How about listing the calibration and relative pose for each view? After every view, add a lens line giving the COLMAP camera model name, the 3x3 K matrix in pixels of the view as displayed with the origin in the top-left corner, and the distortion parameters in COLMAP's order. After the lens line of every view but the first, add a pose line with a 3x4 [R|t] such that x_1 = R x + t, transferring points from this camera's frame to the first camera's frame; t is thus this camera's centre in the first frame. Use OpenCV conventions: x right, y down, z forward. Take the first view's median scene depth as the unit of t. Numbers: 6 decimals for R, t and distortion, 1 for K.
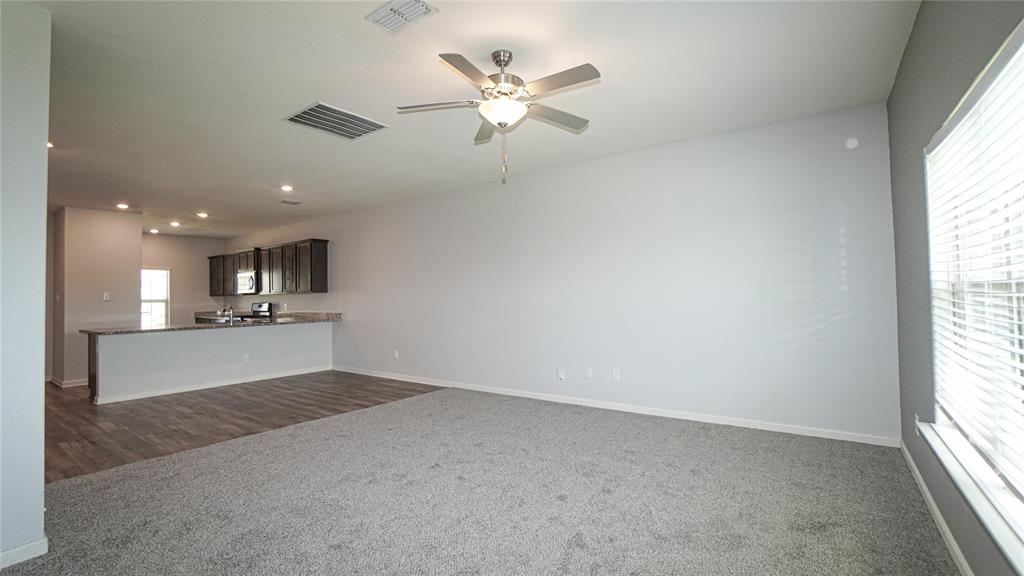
lens RADIAL K [[448.9, 0, 512.0], [0, 448.9, 288.0], [0, 0, 1]] dist [-0.034955, 0.000572]
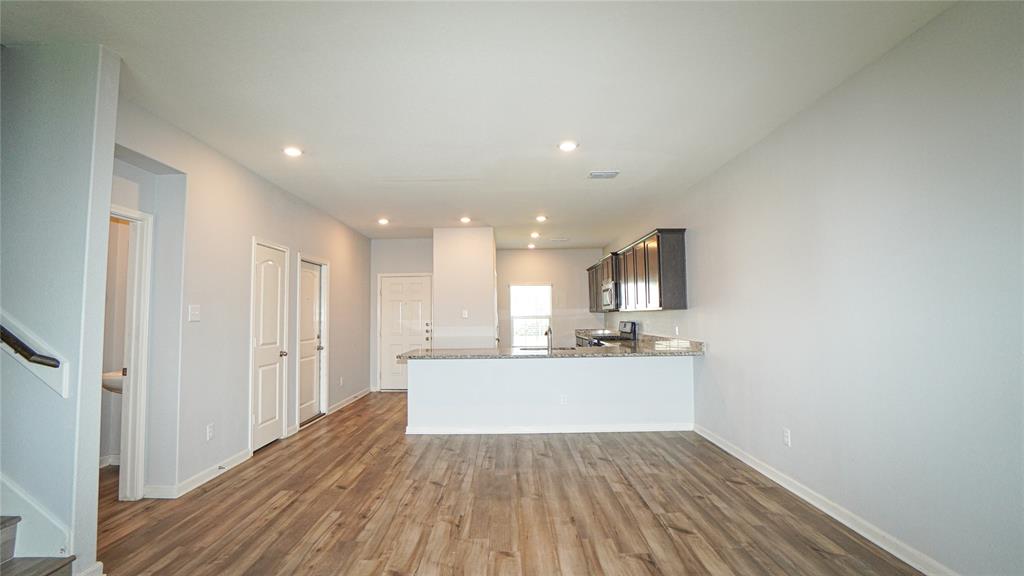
lens RADIAL K [[448.9, 0, 512.0], [0, 448.9, 288.0], [0, 0, 1]] dist [-0.034955, 0.000572]
pose [[0.579415, -0.038787, -0.814109, -0.031015], [0.016475, 0.999220, -0.035881, -0.001273], [0.814866, 0.007377, 0.579603, 0.403122]]
